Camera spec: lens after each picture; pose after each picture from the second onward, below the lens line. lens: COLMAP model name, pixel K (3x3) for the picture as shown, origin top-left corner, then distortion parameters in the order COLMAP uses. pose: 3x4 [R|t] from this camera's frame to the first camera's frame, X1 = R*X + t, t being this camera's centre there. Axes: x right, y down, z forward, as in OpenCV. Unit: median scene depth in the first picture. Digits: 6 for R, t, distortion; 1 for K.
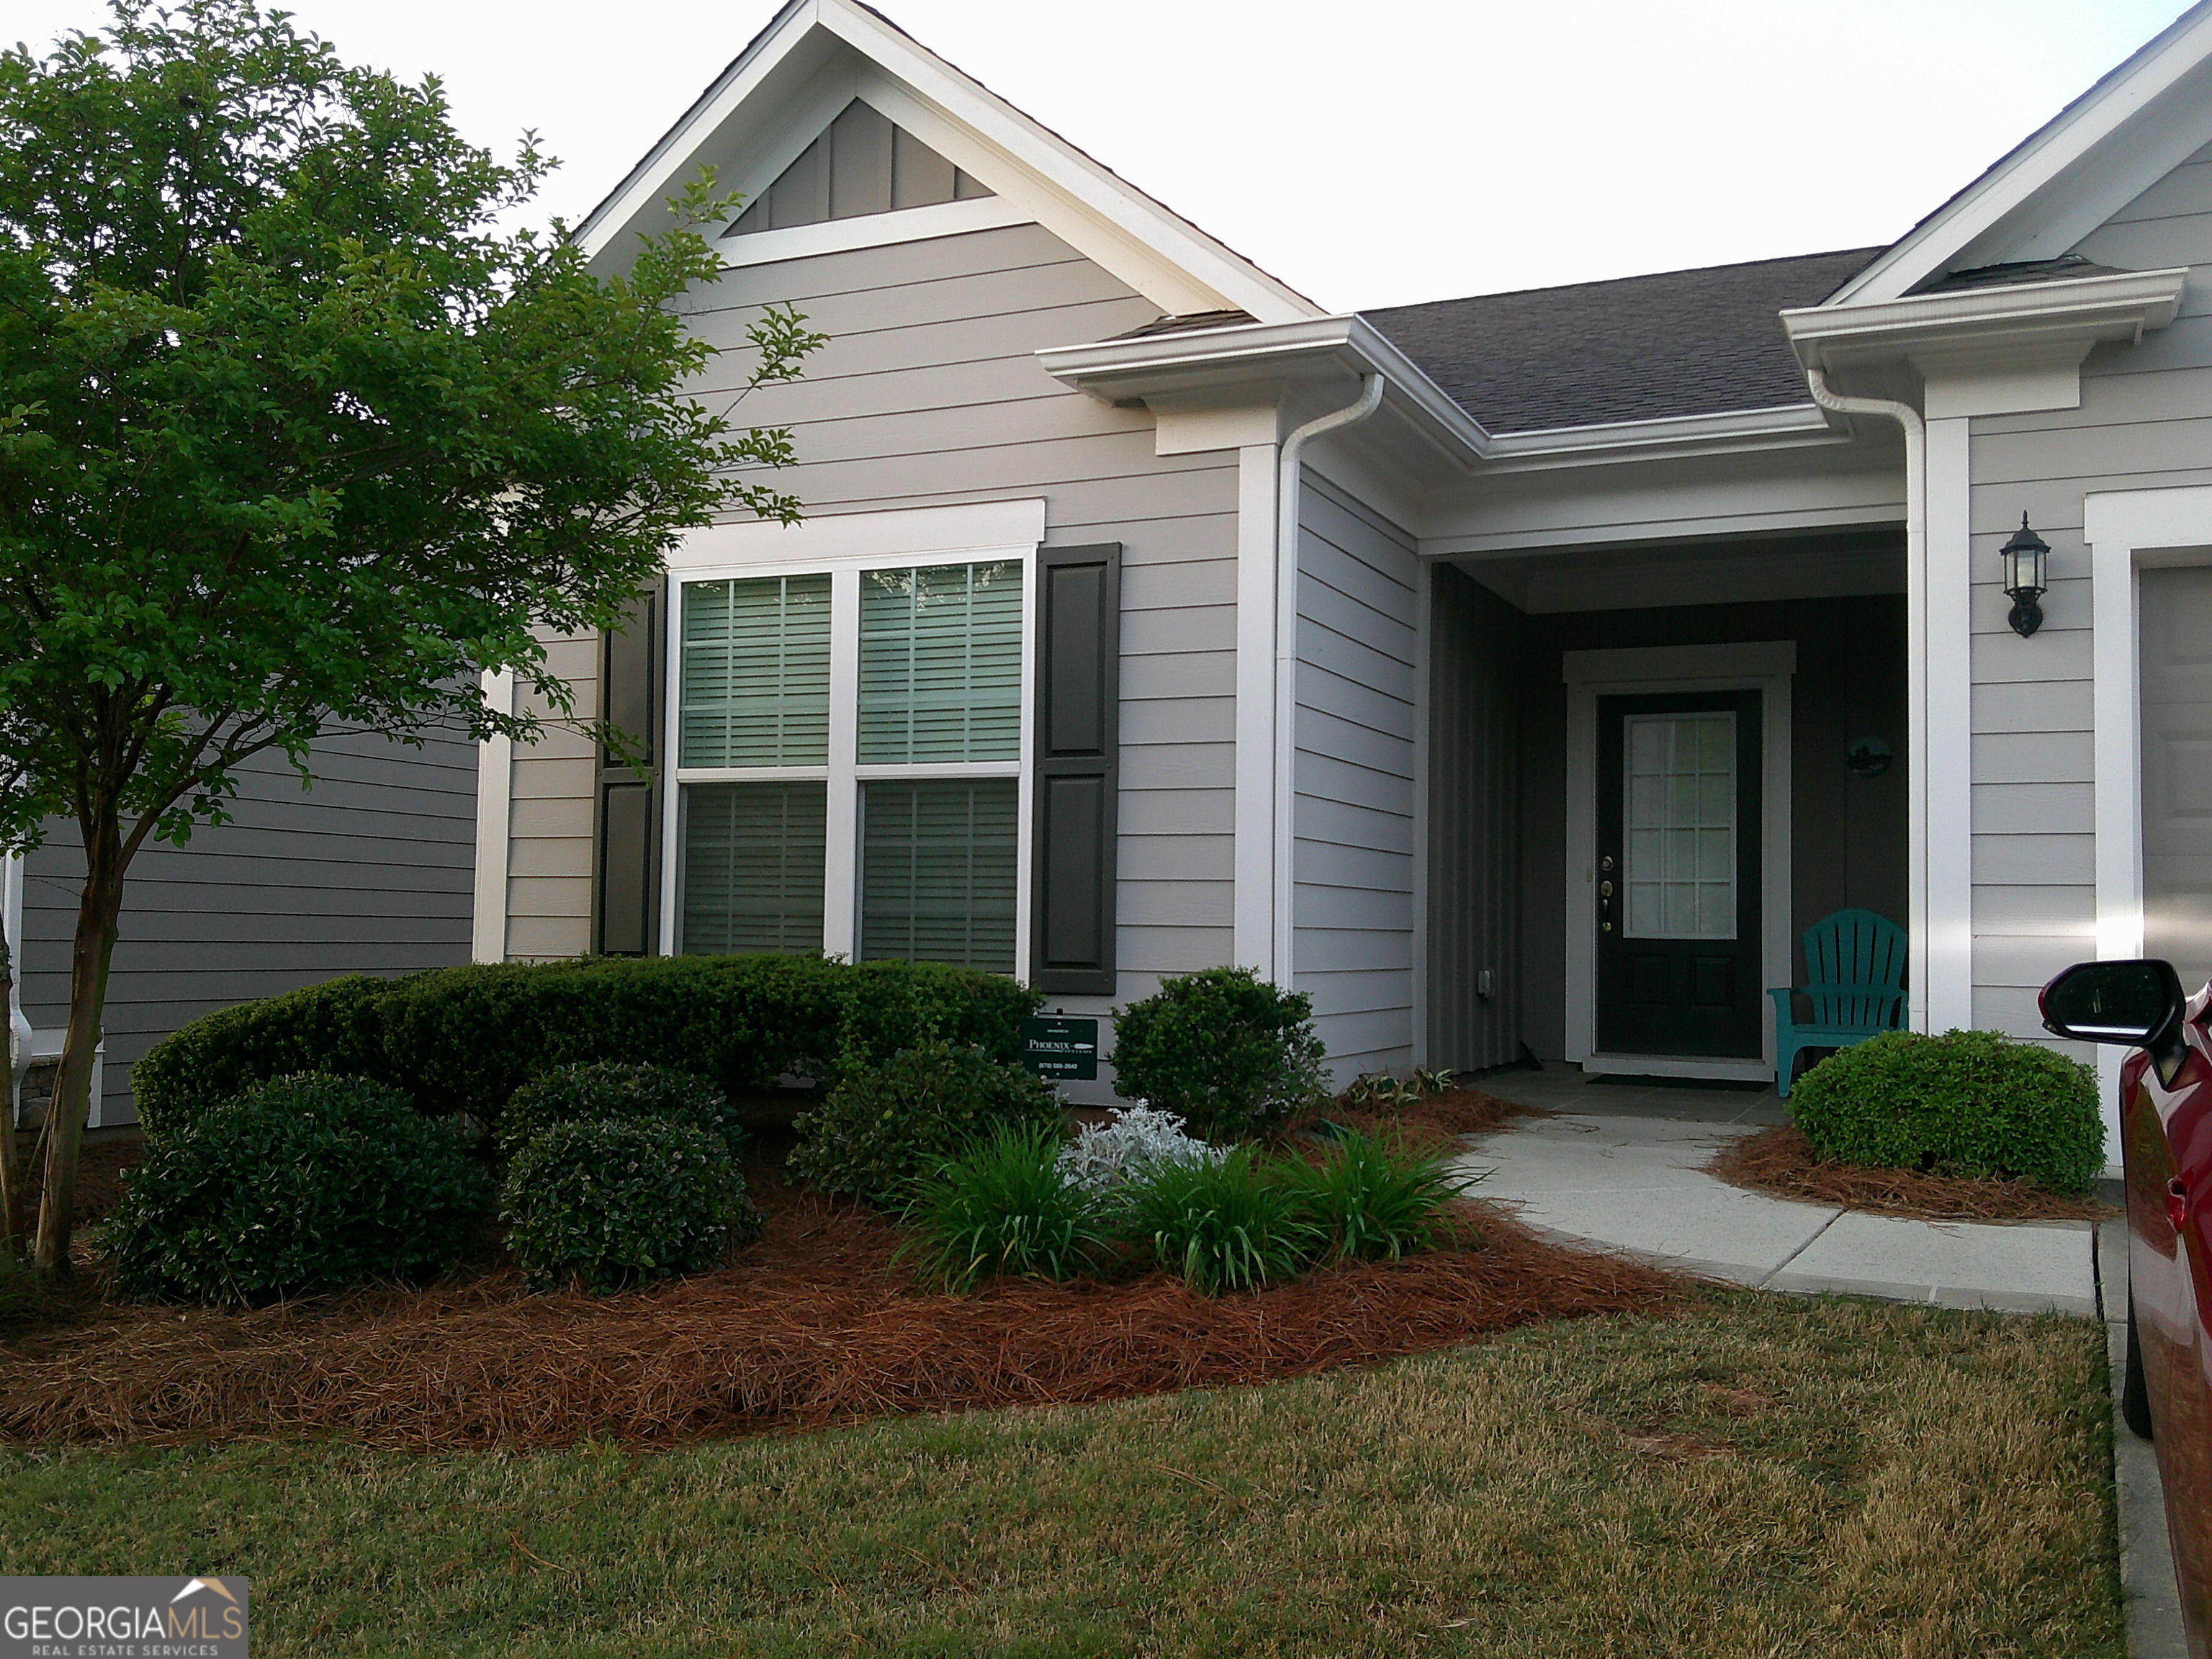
lens RADIAL K [[2155.2, 0, 1099.4], [0, 2155.2, 831.0], [0, 0, 1]] dist [0.016045, 0.000000]
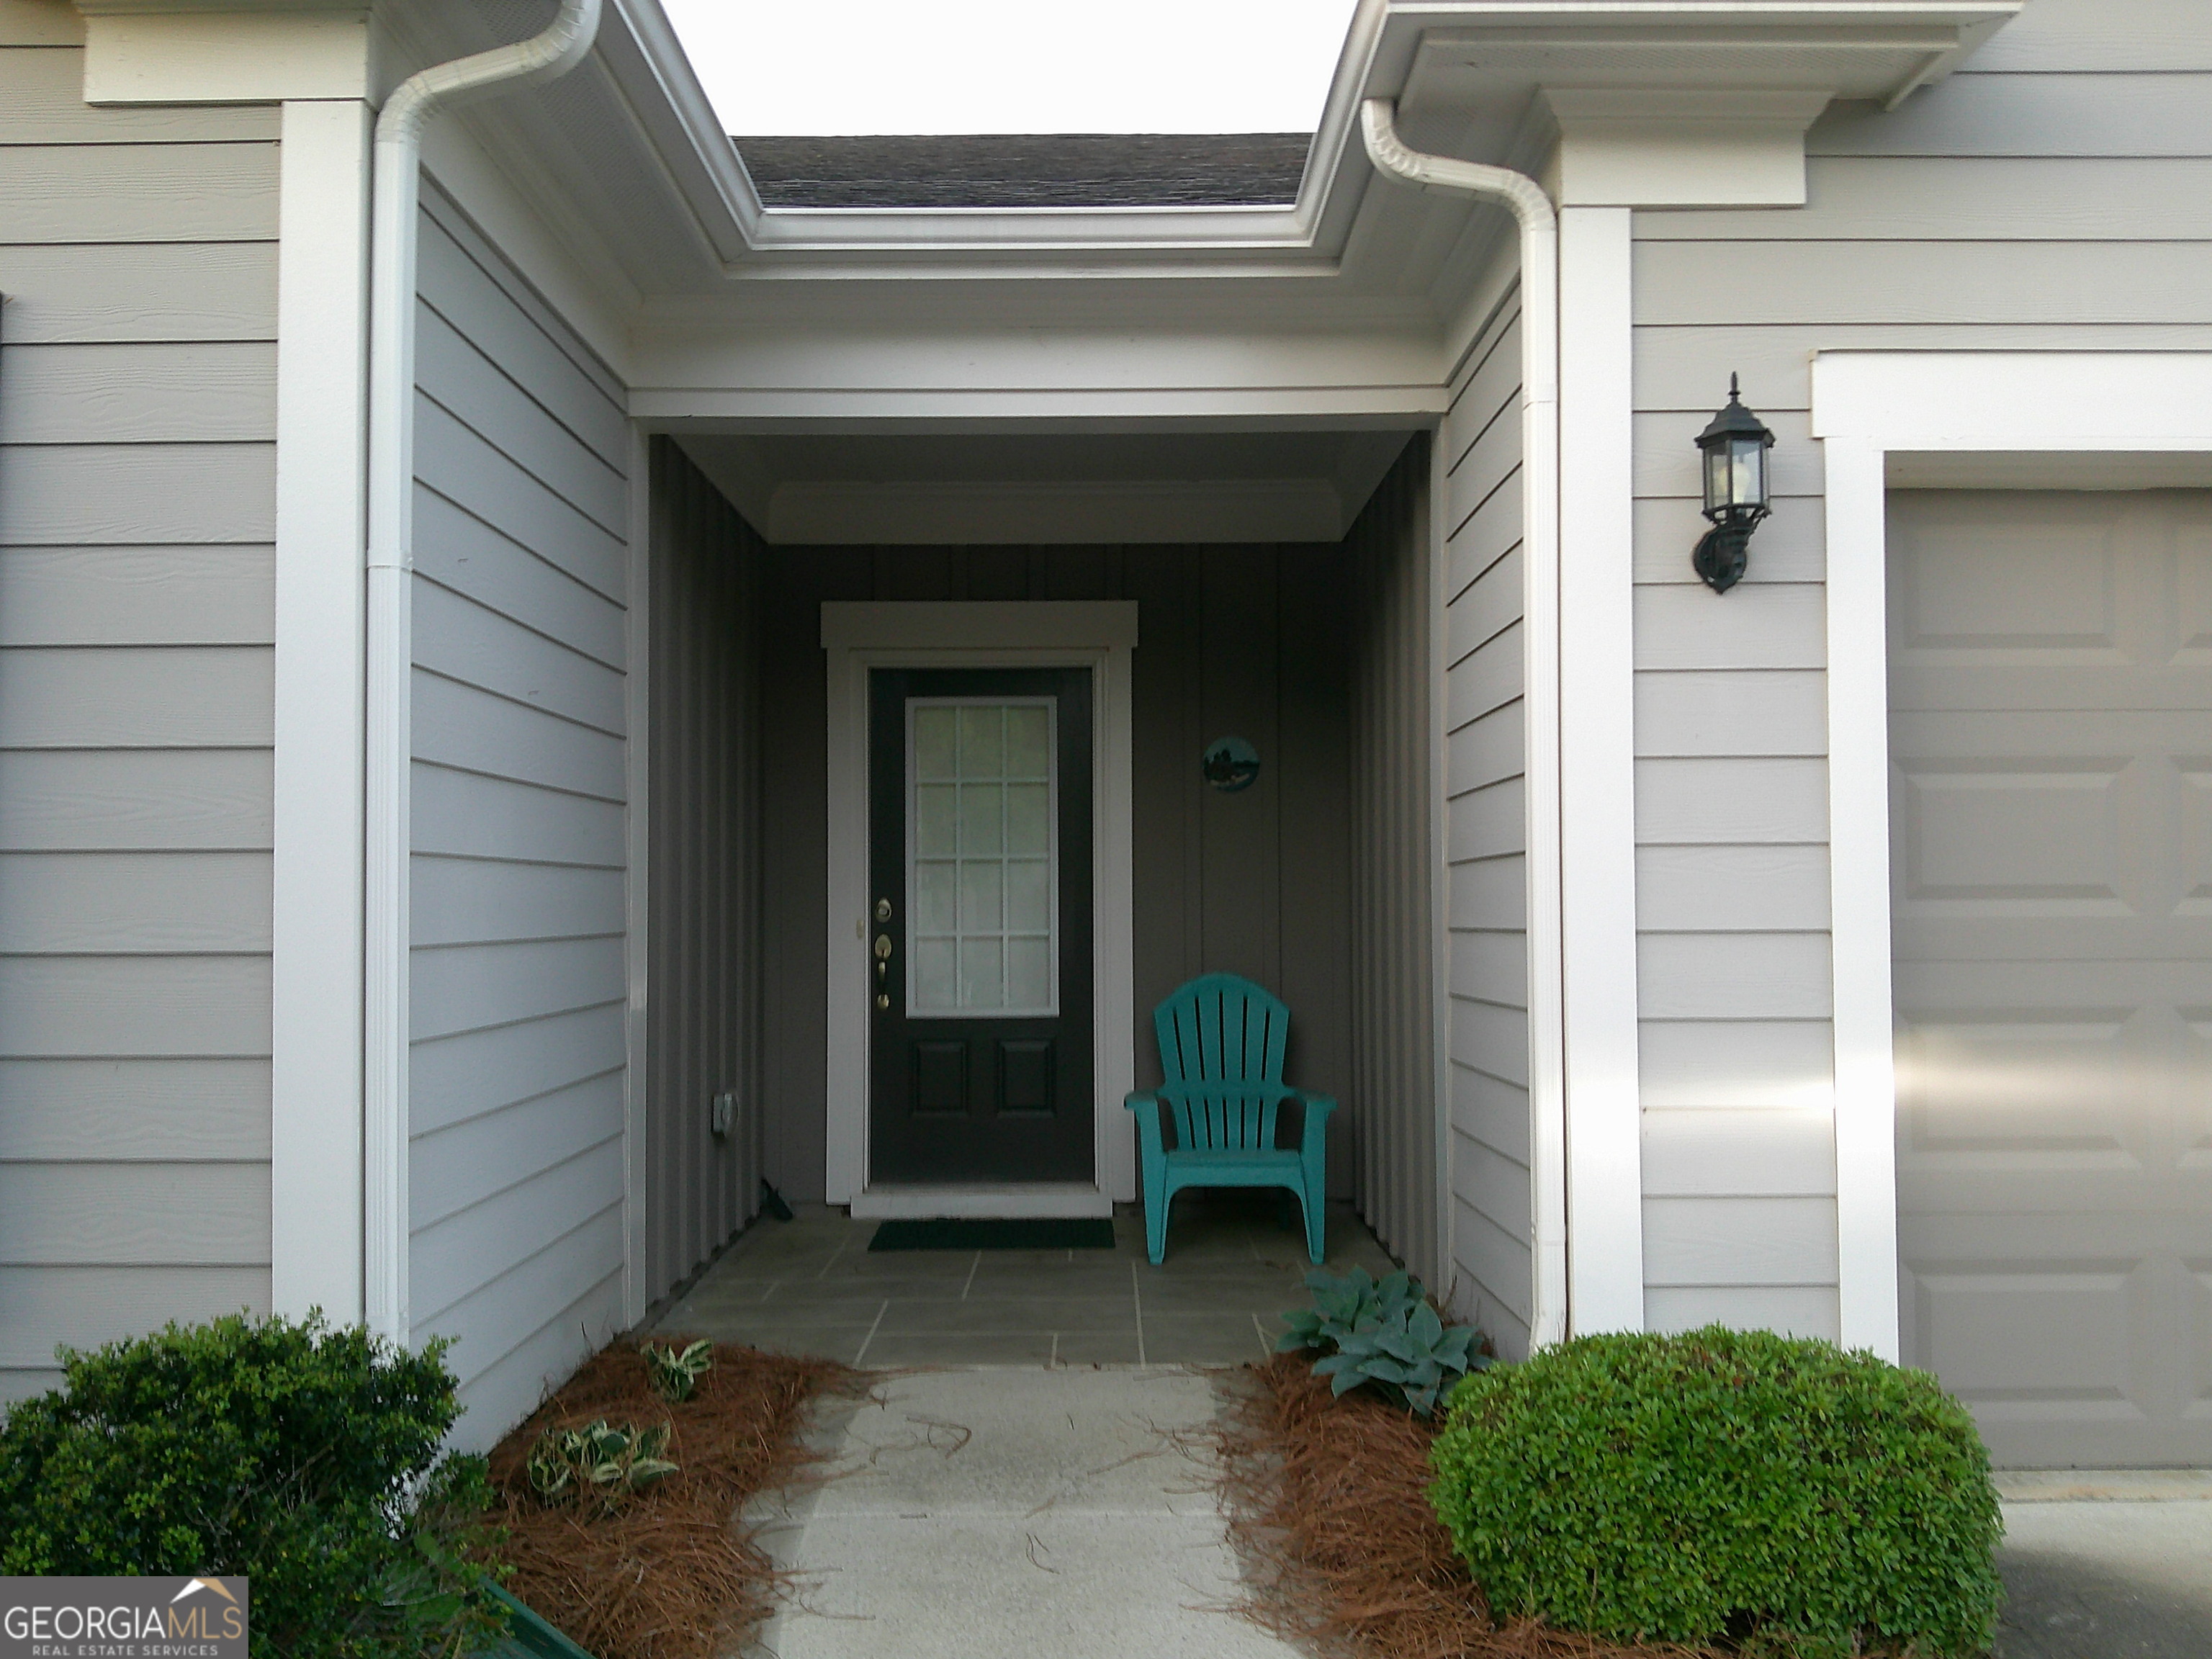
lens RADIAL K [[2155.2, 0, 1097.9], [0, 2155.2, 861.0], [0, 0, 1]] dist [0.016045, 0.000000]
pose [[0.921571, -0.006999, 0.388148, 0.041086], [-0.004362, 0.999588, 0.028383, -0.029152], [-0.388186, -0.027850, 0.921160, 0.459946]]
